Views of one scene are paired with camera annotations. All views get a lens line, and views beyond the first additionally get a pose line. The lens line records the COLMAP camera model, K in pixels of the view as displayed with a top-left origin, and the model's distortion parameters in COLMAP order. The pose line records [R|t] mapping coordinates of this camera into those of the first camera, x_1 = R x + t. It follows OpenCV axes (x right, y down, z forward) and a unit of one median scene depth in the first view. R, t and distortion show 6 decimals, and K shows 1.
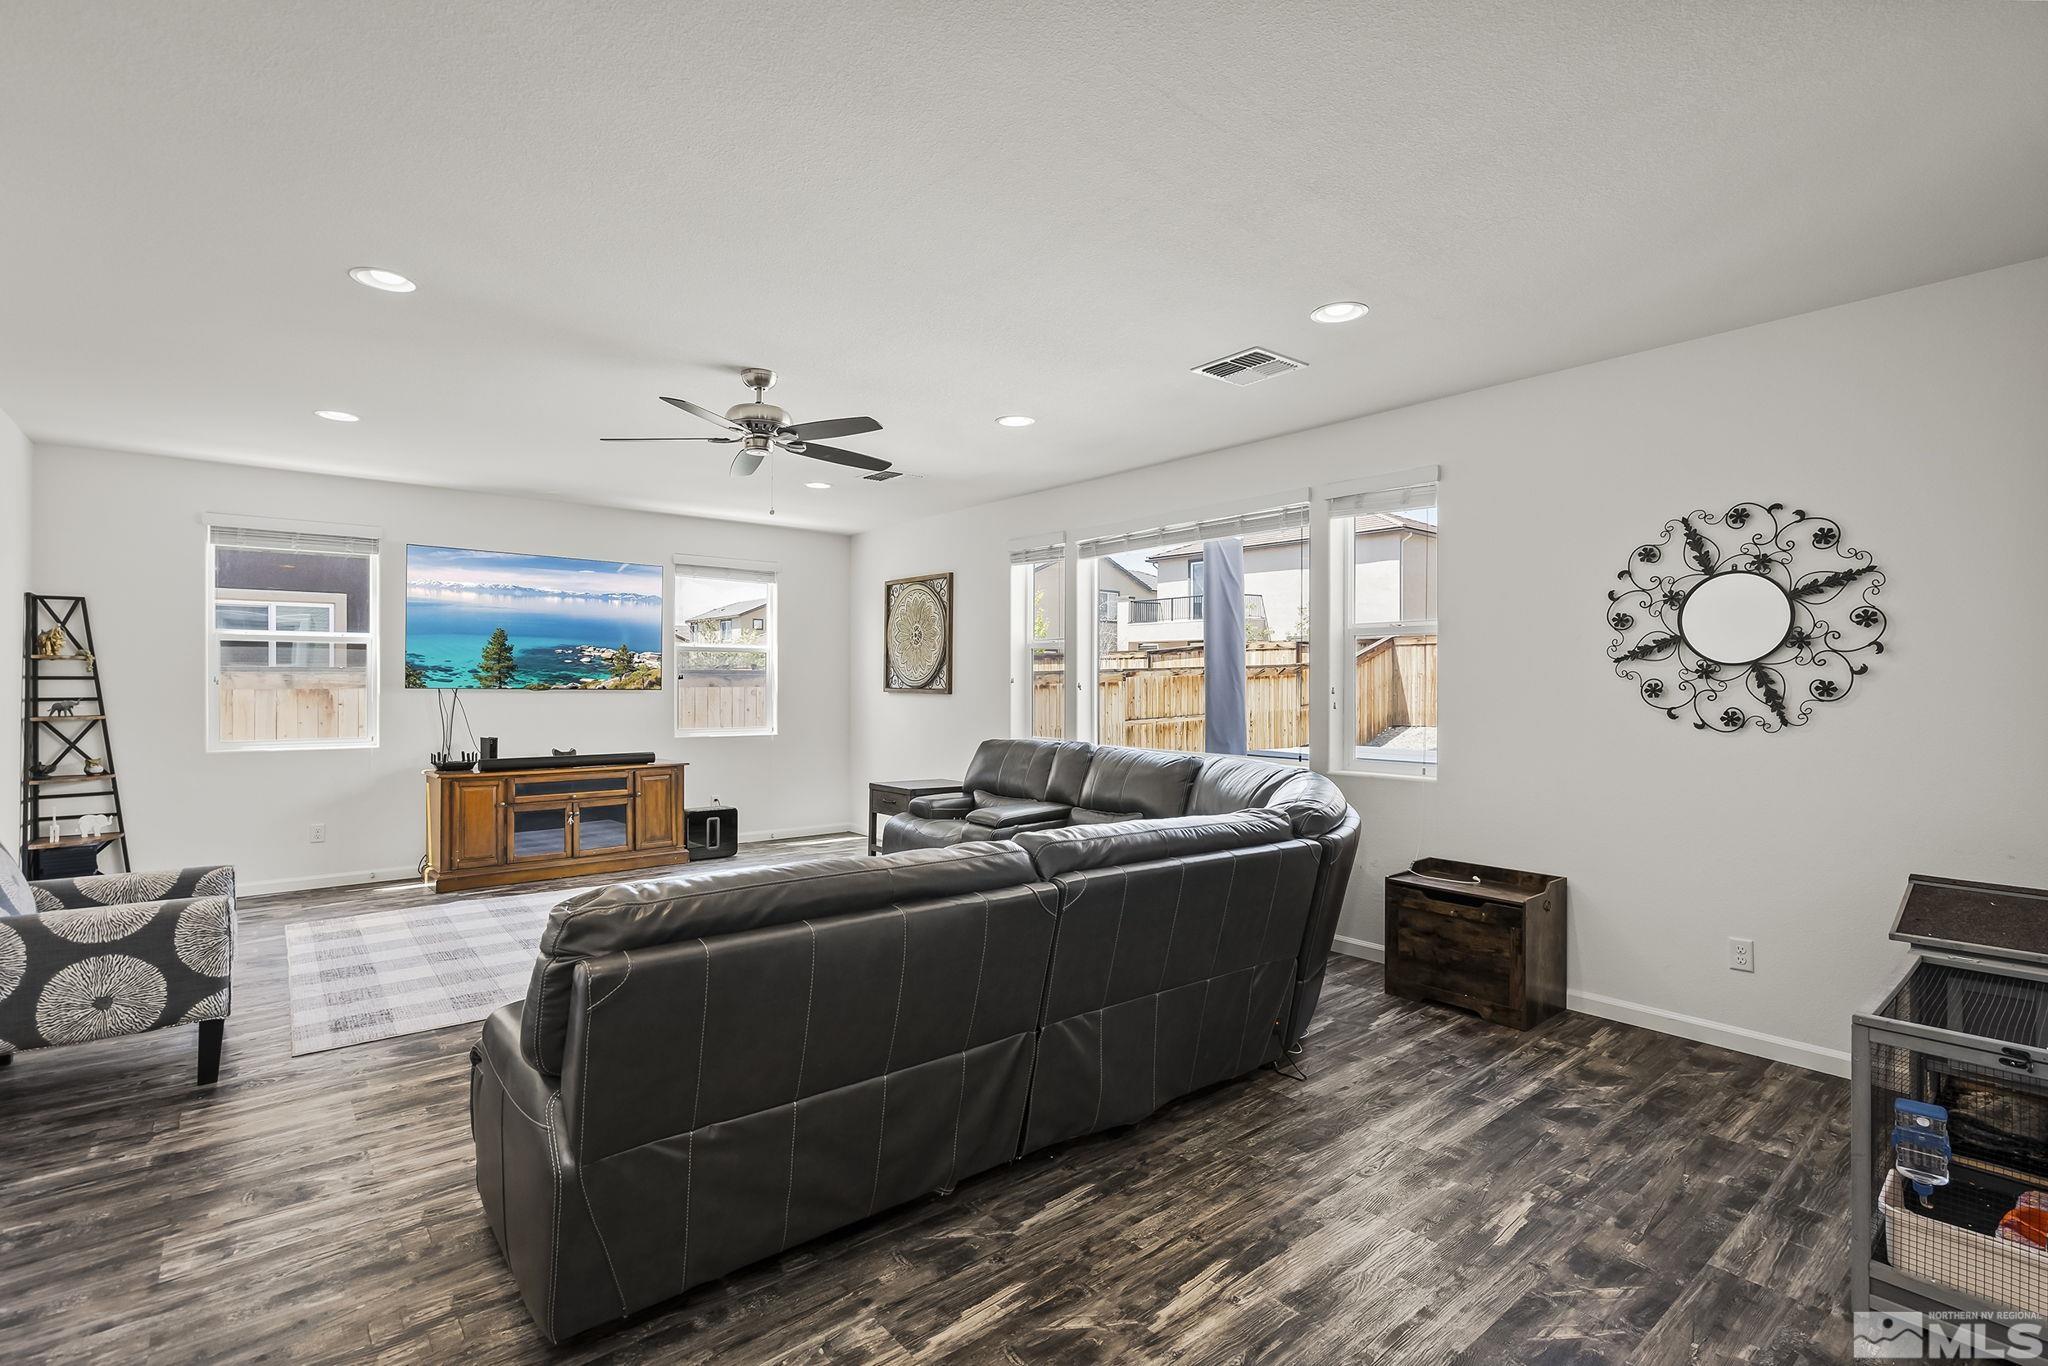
lens RADIAL K [[986.1, 0, 1065.0], [0, 986.1, 680.5], [0, 0, 1]] dist [-0.001235, 0.000052]
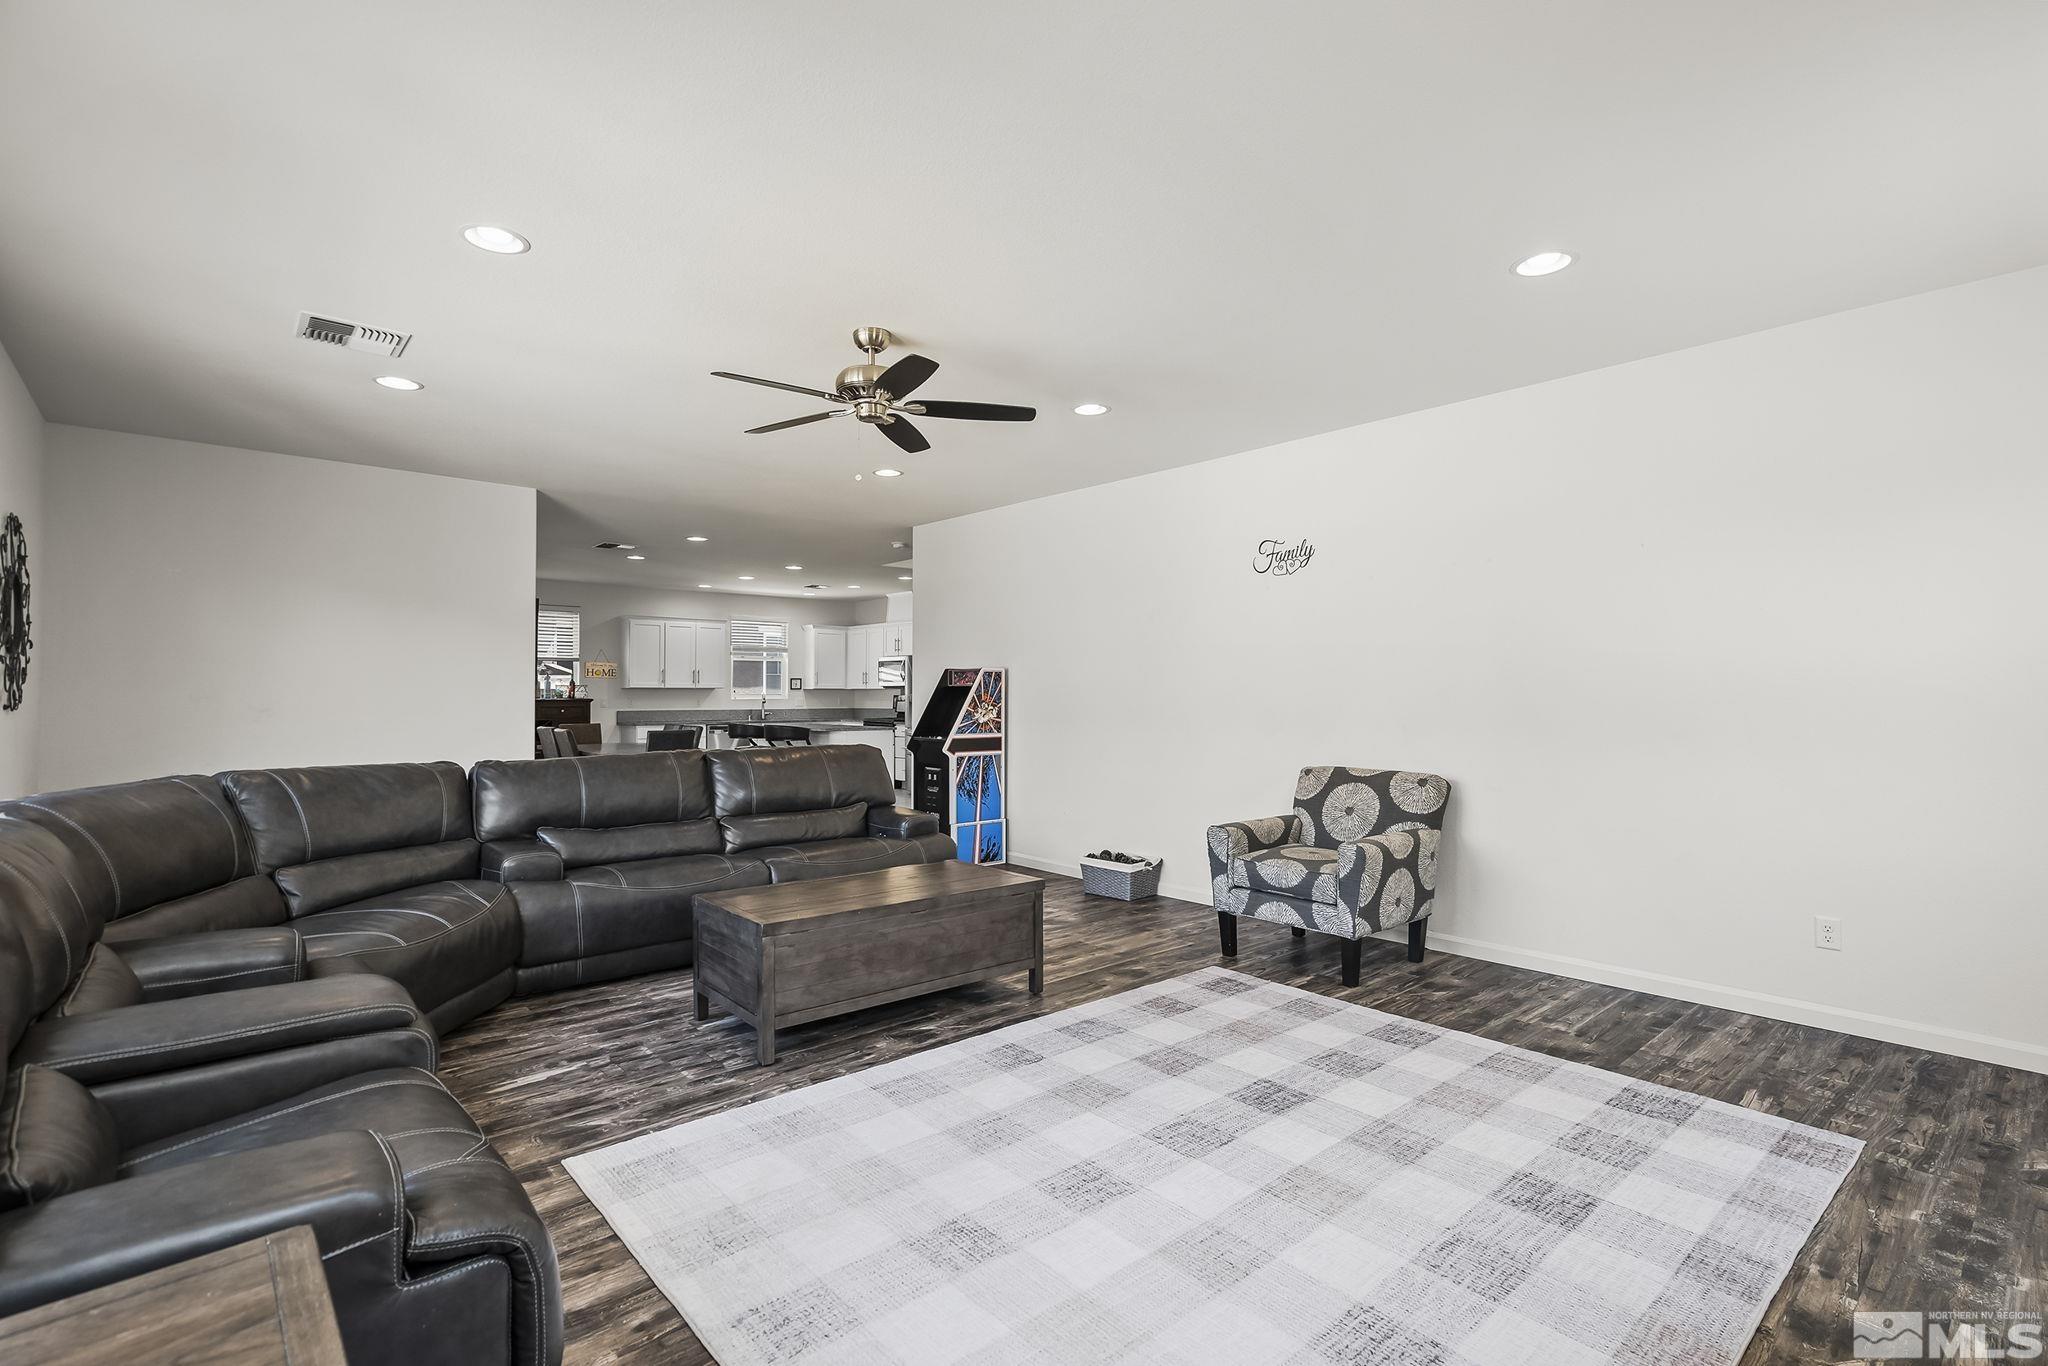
lens RADIAL K [[934.6, 0, 1044.5], [0, 934.6, 696.0], [0, 0, 1]] dist [-0.003085, -0.000176]
pose [[-0.999218, -0.004908, -0.039237, -0.492269], [-0.004837, 0.999987, -0.001883, 0.033042], [0.039246, -0.001692, -0.999228, 2.096795]]
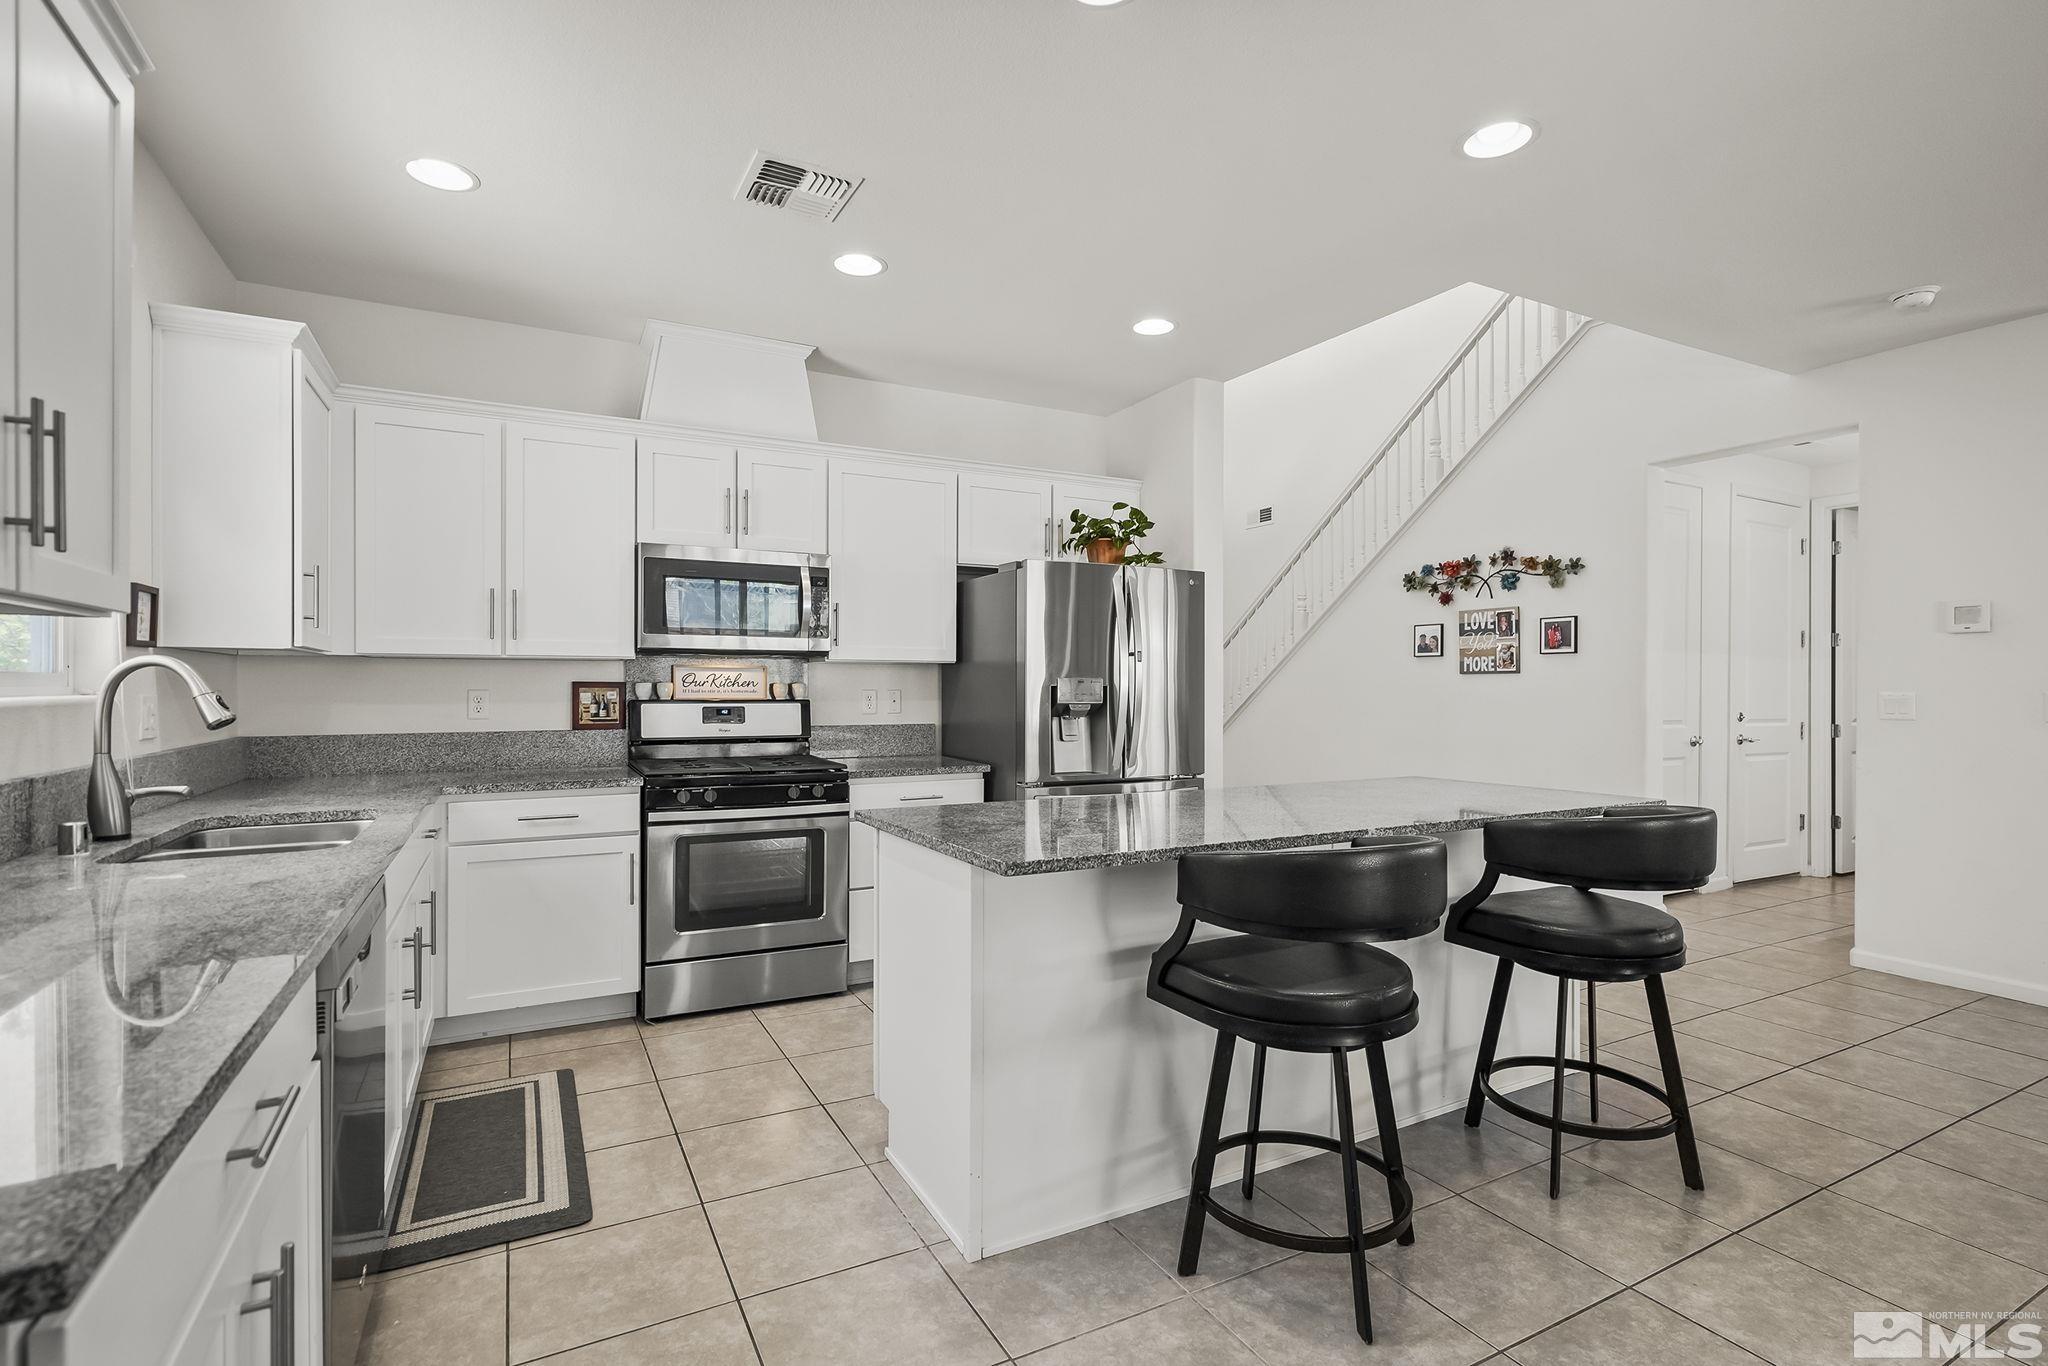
lens RADIAL K [[935.9, 0, 1024.0], [0, 935.9, 683.0], [0, 0, 1]] dist [-0.001711, 0.000327]
pose [[-0.220901, -0.007863, -0.975264, 0.874089], [0.002396, 0.999960, -0.008605, 0.038481], [0.975293, -0.004238, -0.220874, -0.918891]]
